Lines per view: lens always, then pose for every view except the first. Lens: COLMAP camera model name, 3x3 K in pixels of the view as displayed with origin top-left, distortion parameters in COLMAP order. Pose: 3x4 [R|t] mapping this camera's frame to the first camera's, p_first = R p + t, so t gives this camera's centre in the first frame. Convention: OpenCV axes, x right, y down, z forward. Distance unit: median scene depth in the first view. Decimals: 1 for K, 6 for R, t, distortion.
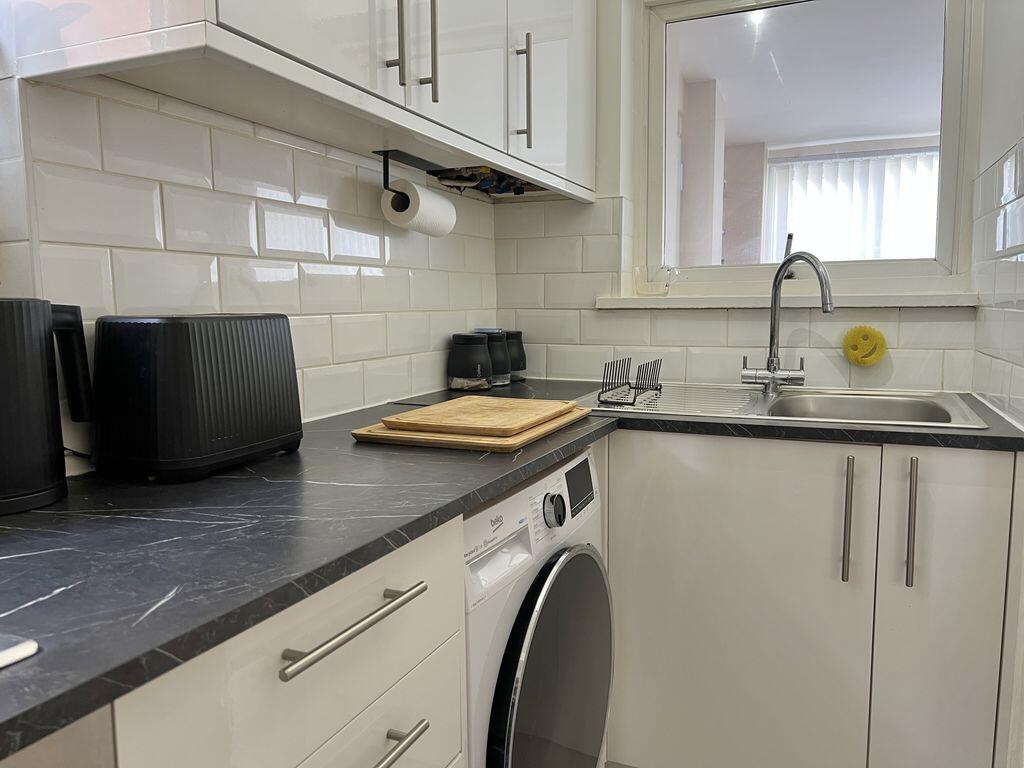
lens RADIAL K [[770.8, 0, 509.7], [0, 770.8, 388.2], [0, 0, 1]] dist [0.046131, -0.055766]
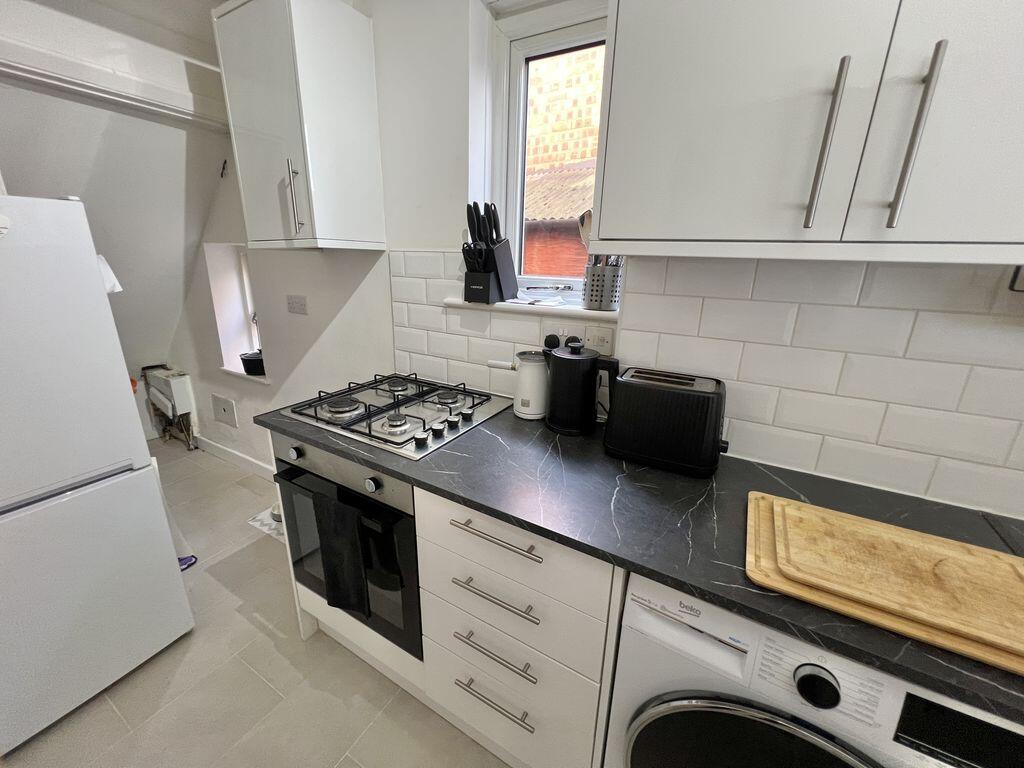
lens RADIAL K [[409.0, 0, 507.9], [0, 409.0, 379.2], [0, 0, 1]] dist [-0.004199, 0.000619]
pose [[-0.126551, 0.294263, -0.947309, 0.350481], [-0.123508, 0.942881, 0.309387, -0.223452], [0.984241, 0.156154, -0.082979, 0.476784]]
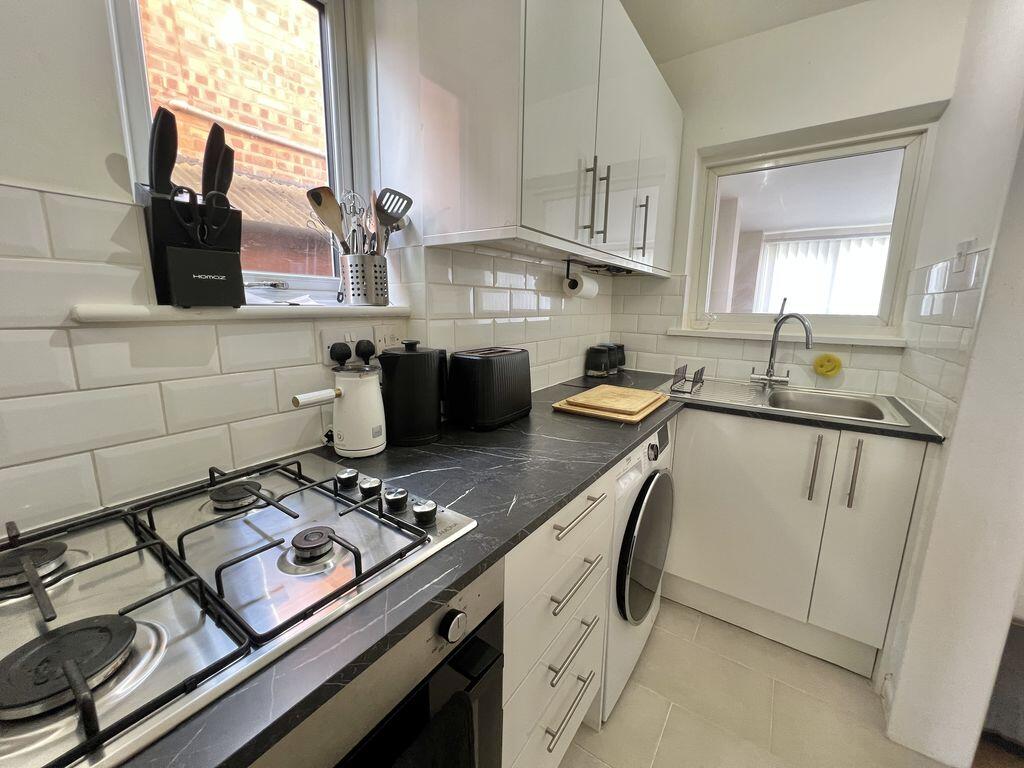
lens RADIAL K [[409.0, 0, 506.5], [0, 409.0, 380.4], [0, 0, 1]] dist [-0.004199, 0.000619]
pose [[0.979363, 0.057689, -0.193702, -0.090075], [-0.043364, 0.996057, 0.077396, -0.068886], [0.197404, -0.067399, 0.978003, -0.067620]]
